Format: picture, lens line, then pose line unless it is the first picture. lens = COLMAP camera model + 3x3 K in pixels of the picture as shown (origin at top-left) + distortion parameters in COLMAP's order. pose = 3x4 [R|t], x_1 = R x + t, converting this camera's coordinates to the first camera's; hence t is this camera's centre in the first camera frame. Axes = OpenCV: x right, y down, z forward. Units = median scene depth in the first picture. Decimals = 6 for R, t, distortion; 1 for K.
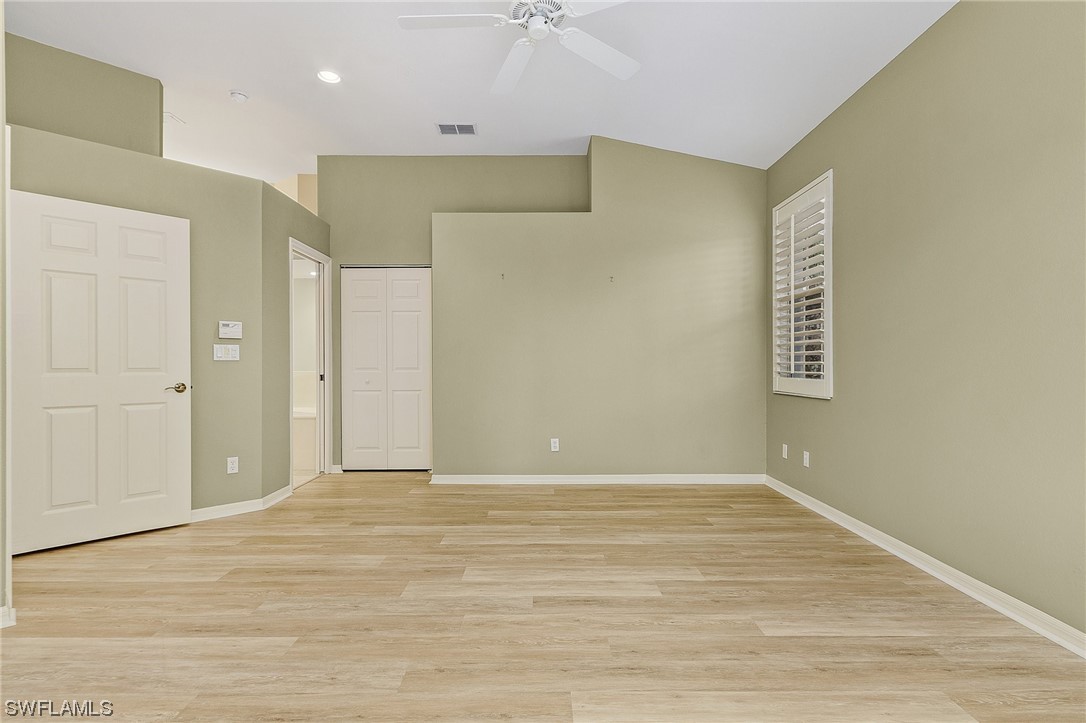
lens RADIAL K [[531.7, 0, 553.3], [0, 531.7, 363.9], [0, 0, 1]] dist [-0.002297, 0.000516]
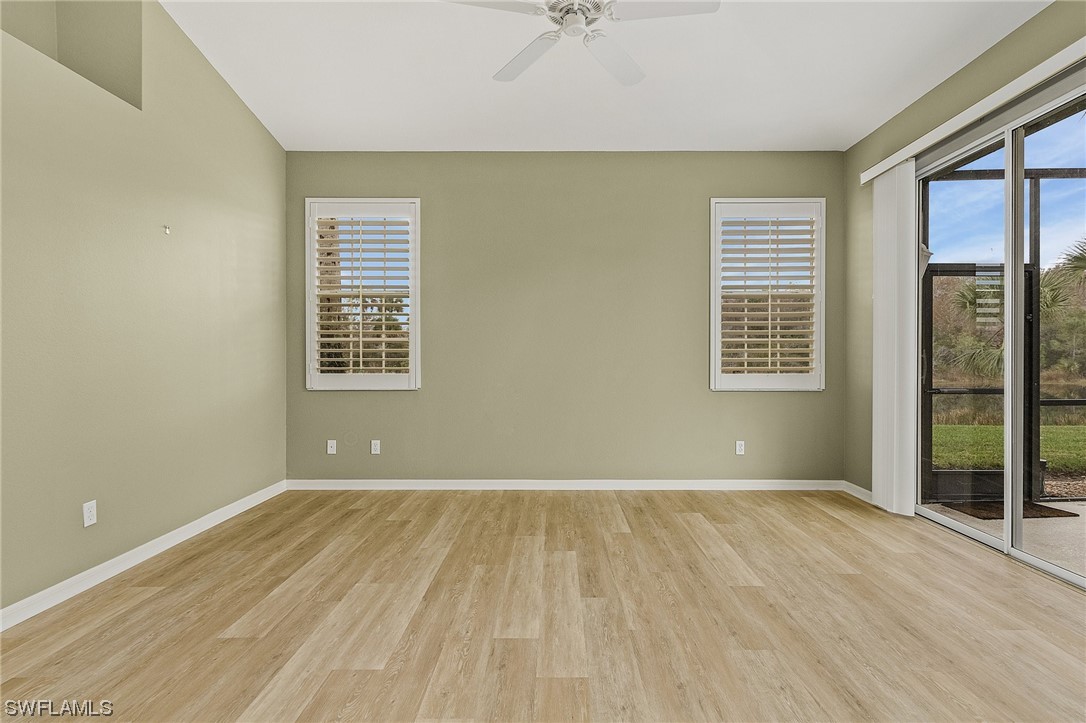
lens RADIAL K [[531.7, 0, 553.4], [0, 531.7, 359.1], [0, 0, 1]] dist [-0.002297, 0.000516]
pose [[0.029497, -0.004247, 0.999556, -0.797008], [0.000225, 0.999991, 0.004242, -0.008835], [-0.999565, 0.000100, 0.029498, 0.792870]]
